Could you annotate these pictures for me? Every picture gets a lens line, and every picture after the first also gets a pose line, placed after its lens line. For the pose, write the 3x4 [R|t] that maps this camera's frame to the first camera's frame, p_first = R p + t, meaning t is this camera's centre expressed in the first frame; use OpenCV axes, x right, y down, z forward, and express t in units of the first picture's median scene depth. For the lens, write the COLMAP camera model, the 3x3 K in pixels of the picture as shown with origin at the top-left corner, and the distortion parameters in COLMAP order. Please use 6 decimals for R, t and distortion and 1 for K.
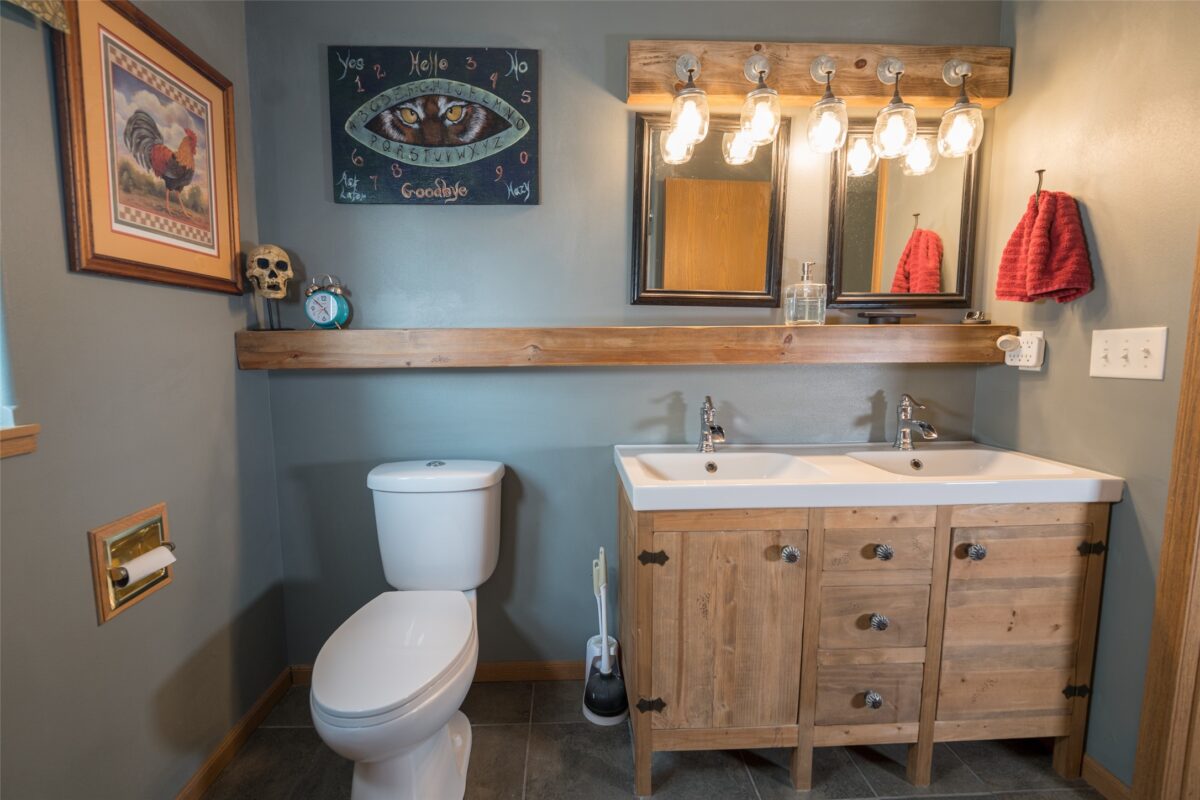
lens RADIAL K [[504.6, 0, 598.6], [0, 504.6, 395.0], [0, 0, 1]] dist [-0.002612, -0.004552]
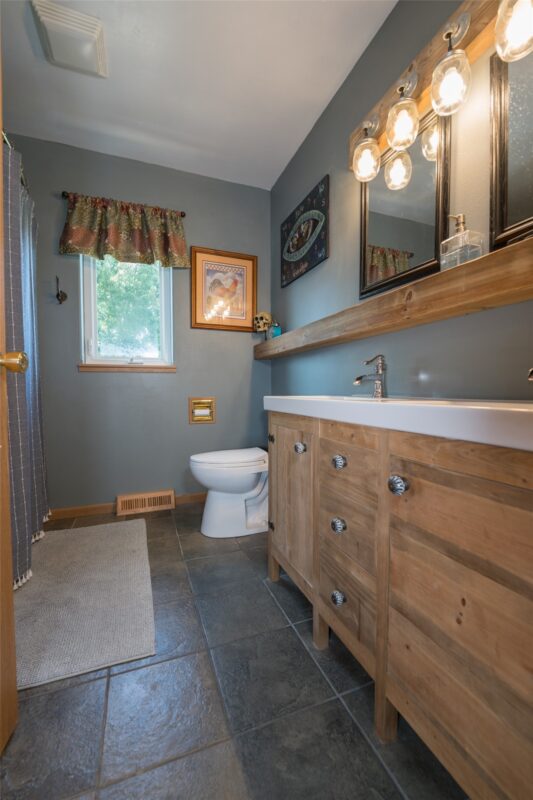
lens RADIAL K [[336.4, 0, 269.9], [0, 336.4, 401.8], [0, 0, 1]] dist [-0.002612, -0.004552]
pose [[0.328078, 0.036340, -0.943951, 0.996310], [-0.094318, 0.995527, 0.005545, 0.151661], [0.939930, 0.087212, 0.330038, 0.477638]]
